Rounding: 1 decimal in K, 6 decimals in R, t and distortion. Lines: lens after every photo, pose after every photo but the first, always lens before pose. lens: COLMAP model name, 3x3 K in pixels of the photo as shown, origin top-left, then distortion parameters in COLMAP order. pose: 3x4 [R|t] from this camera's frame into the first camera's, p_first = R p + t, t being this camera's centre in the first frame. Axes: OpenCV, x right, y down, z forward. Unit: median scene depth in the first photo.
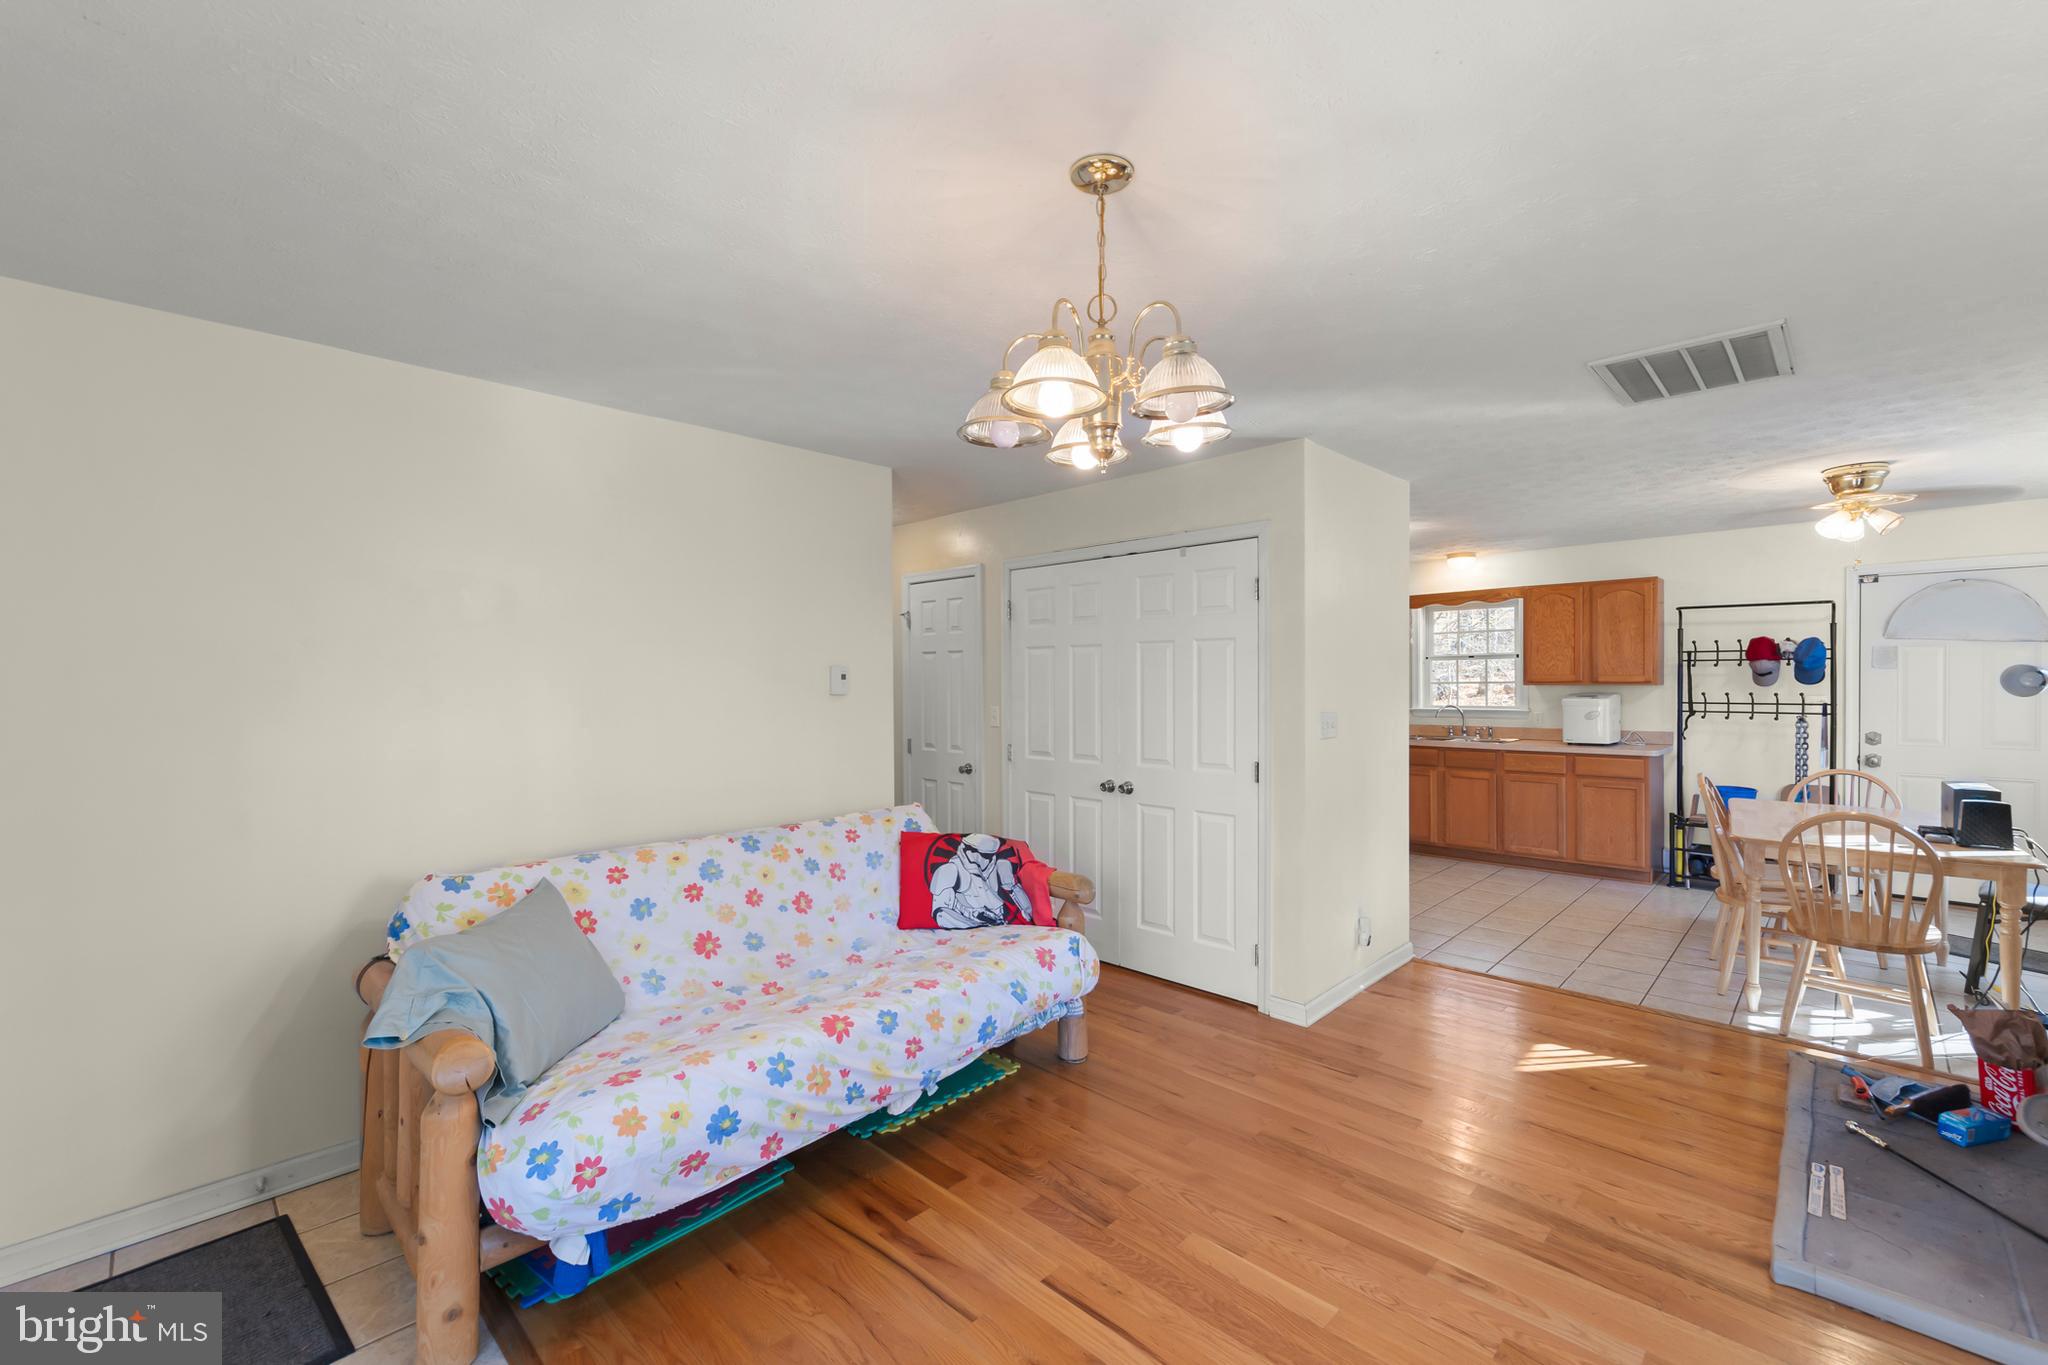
lens RADIAL K [[858.1, 0, 1029.2], [0, 858.1, 681.6], [0, 0, 1]] dist [0.001960, 0.000181]
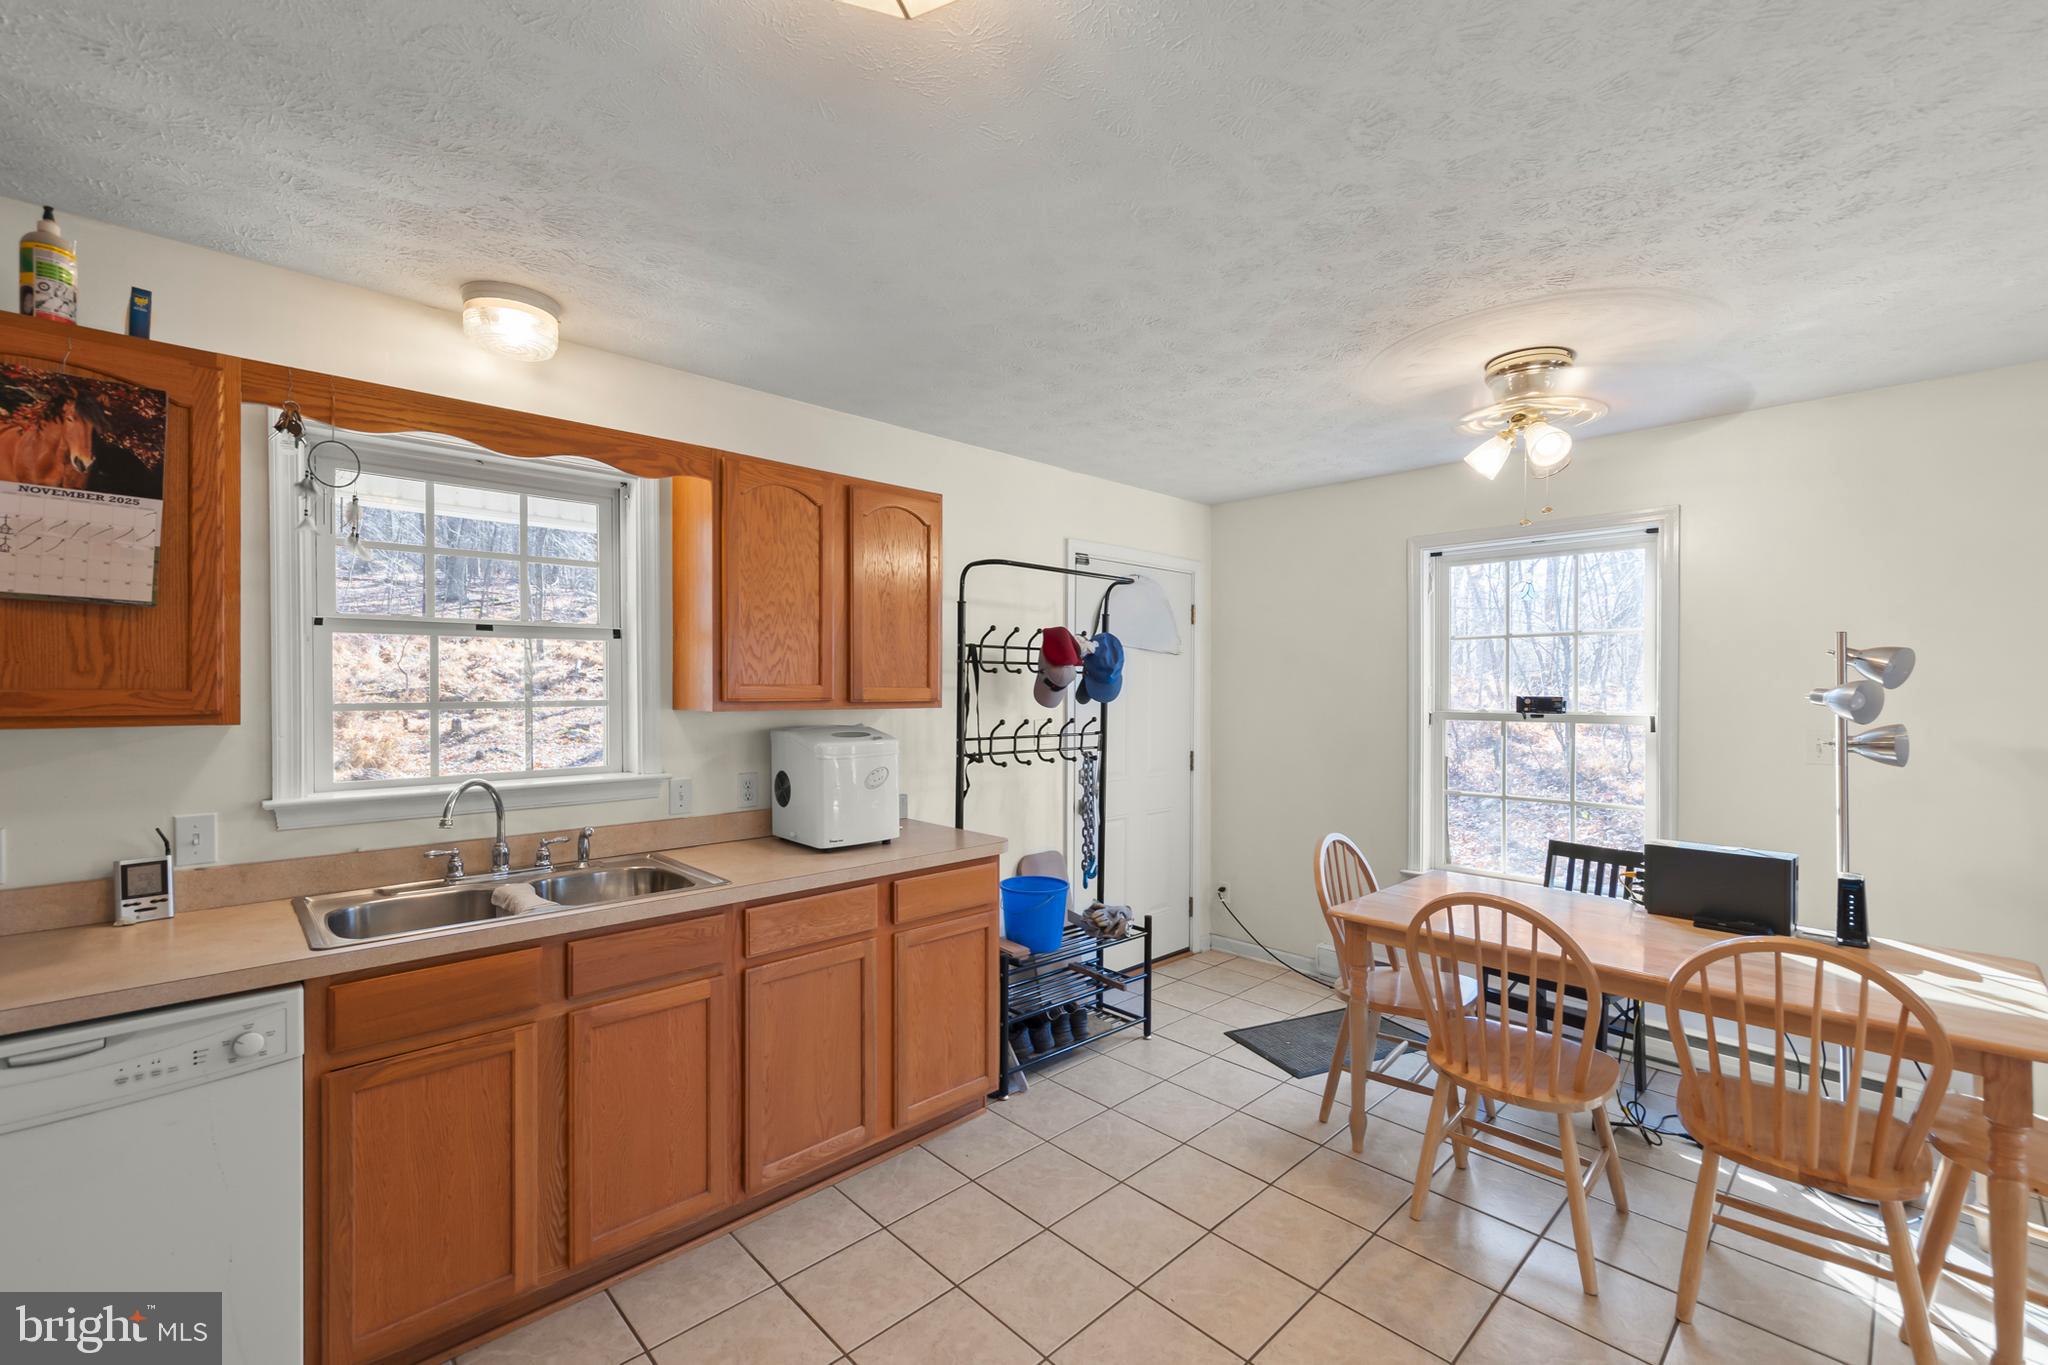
lens RADIAL K [[858.1, 0, 1029.2], [0, 858.1, 681.6], [0, 0, 1]] dist [0.001960, 0.000181]
pose [[0.043717, 0.007766, 0.999014, 0.211705], [-0.004044, 0.999963, -0.007597, -0.006861], [-0.999036, -0.003708, 0.043747, 0.874619]]
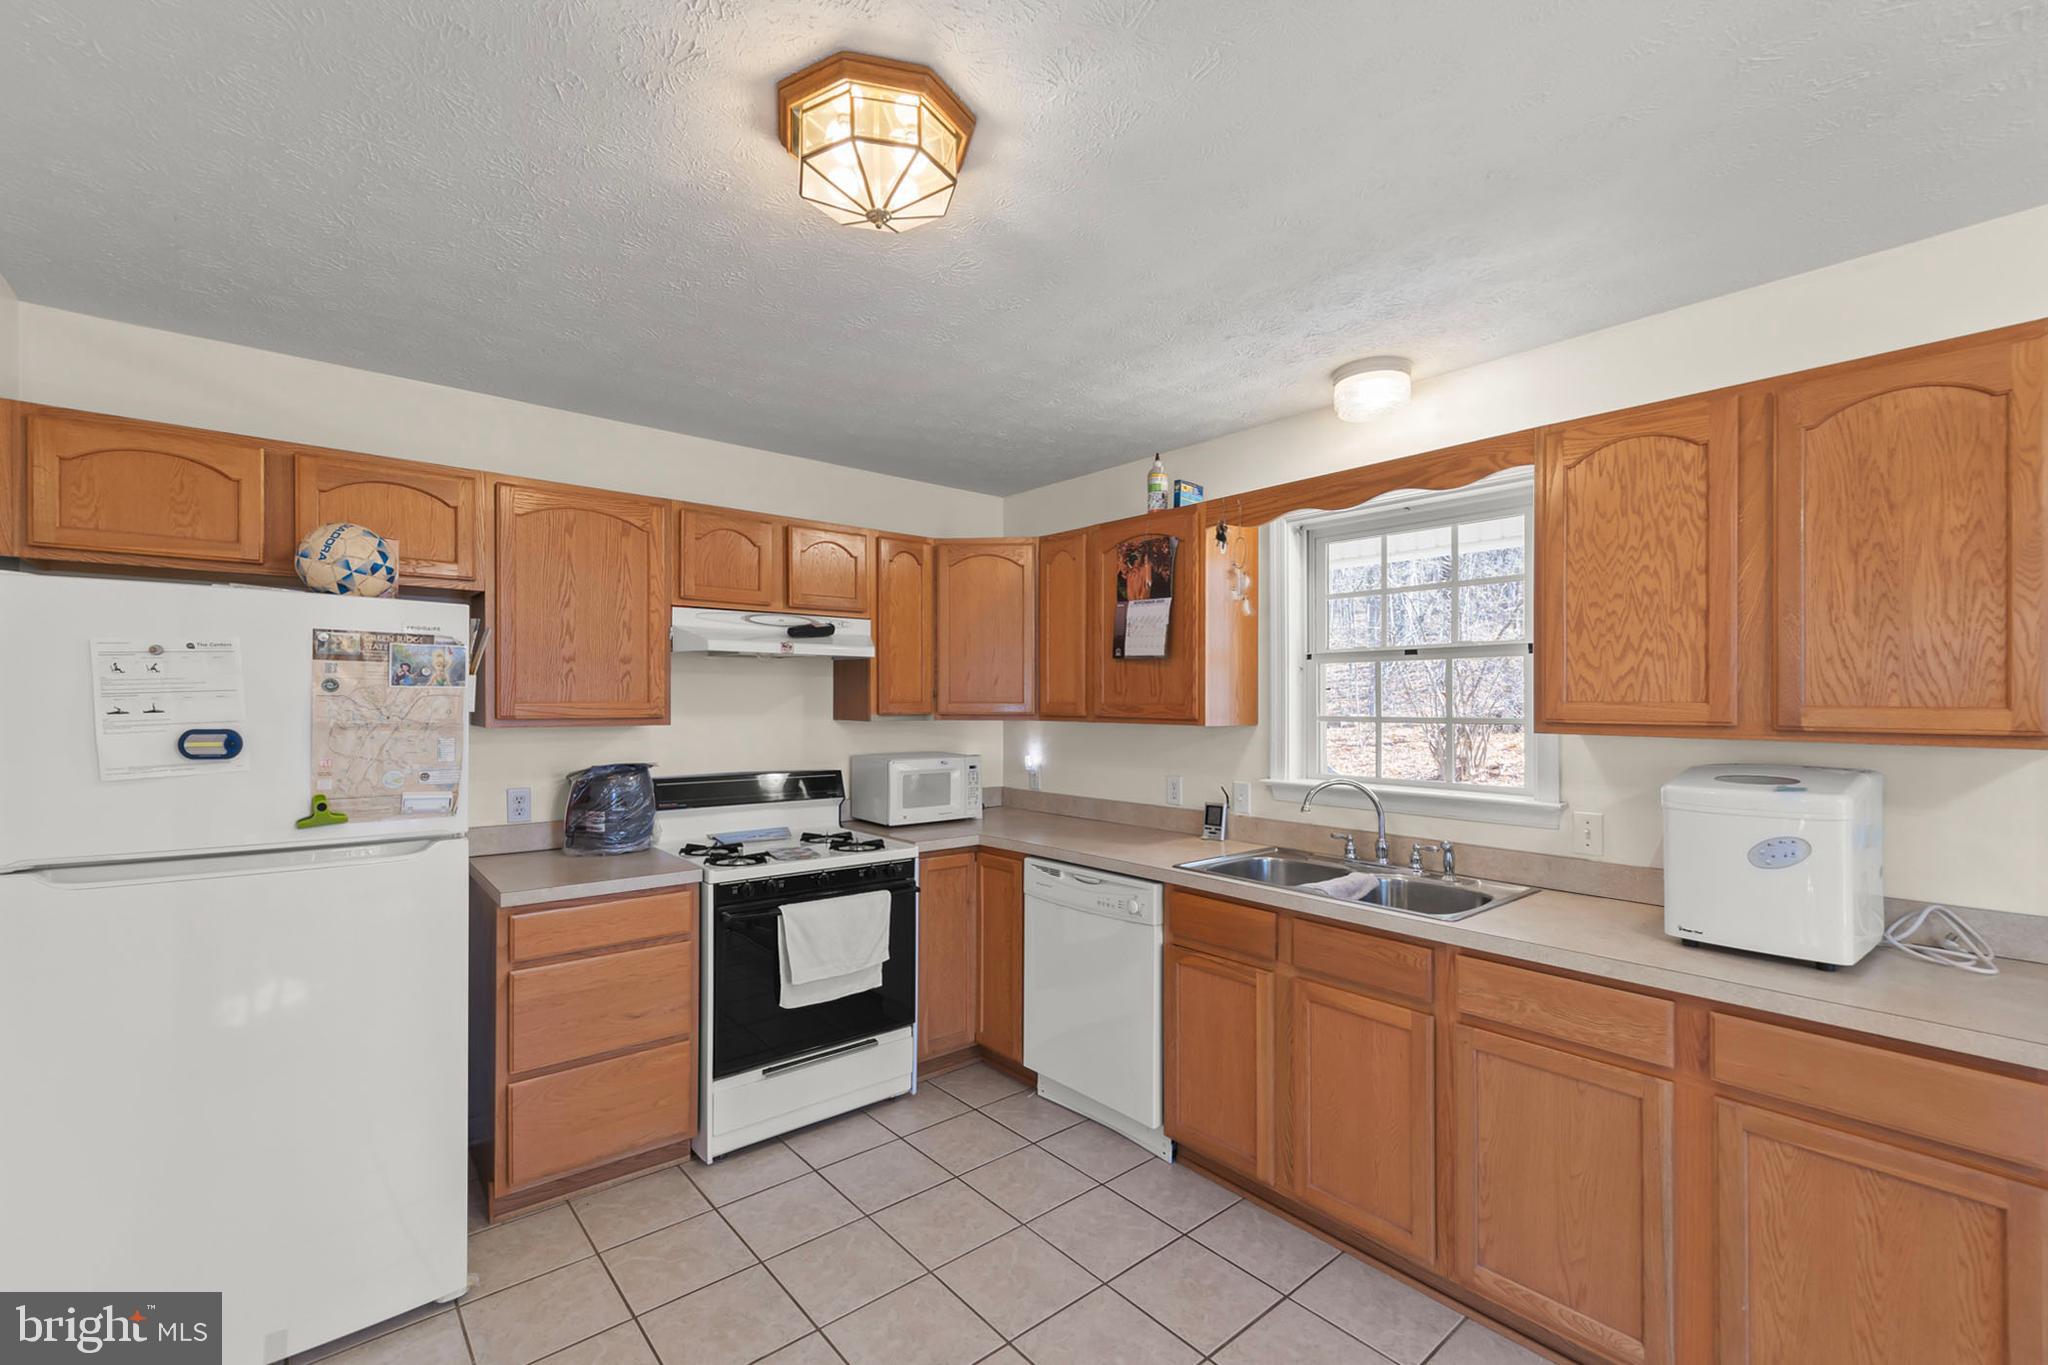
lens RADIAL K [[847.9, 0, 1001.0], [0, 847.9, 693.6], [0, 0, 1]] dist [0.000748, -0.000042]
pose [[0.992947, 0.007557, -0.118321, 0.427998], [-0.008459, 0.999939, -0.007124, -0.007047], [0.118260, 0.008075, 0.992950, 0.681565]]
